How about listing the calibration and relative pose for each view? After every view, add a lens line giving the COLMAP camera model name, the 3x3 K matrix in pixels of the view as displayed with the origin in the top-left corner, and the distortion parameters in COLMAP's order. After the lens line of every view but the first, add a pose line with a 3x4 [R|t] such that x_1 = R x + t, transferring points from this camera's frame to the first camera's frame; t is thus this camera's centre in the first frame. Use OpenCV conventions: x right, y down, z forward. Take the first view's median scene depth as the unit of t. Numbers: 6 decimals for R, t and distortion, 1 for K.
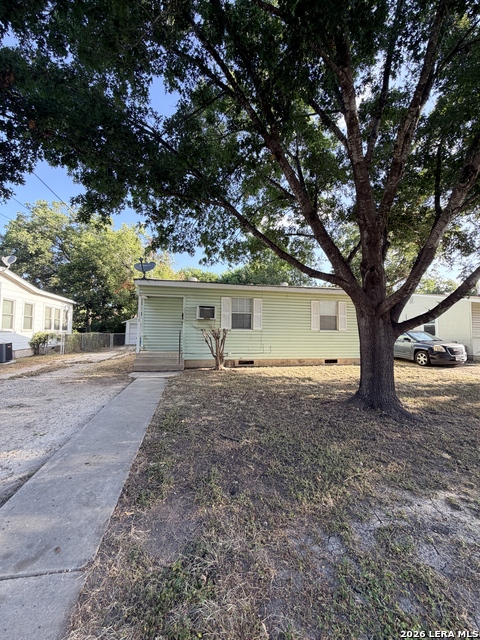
lens RADIAL K [[254.3, 0, 240.0], [0, 254.3, 320.0], [0, 0, 1]] dist [0.000871, 0.000202]
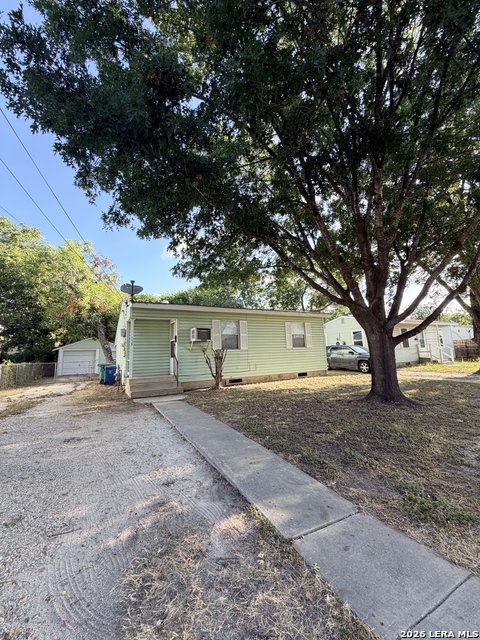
lens RADIAL K [[254.3, 0, 240.0], [0, 254.3, 320.0], [0, 0, 1]] dist [0.000871, 0.000202]
pose [[0.955366, -0.006972, 0.295342, -0.301447], [0.032677, 0.996081, -0.082190, 0.001974], [-0.293611, 0.088172, 0.951850, -0.045004]]
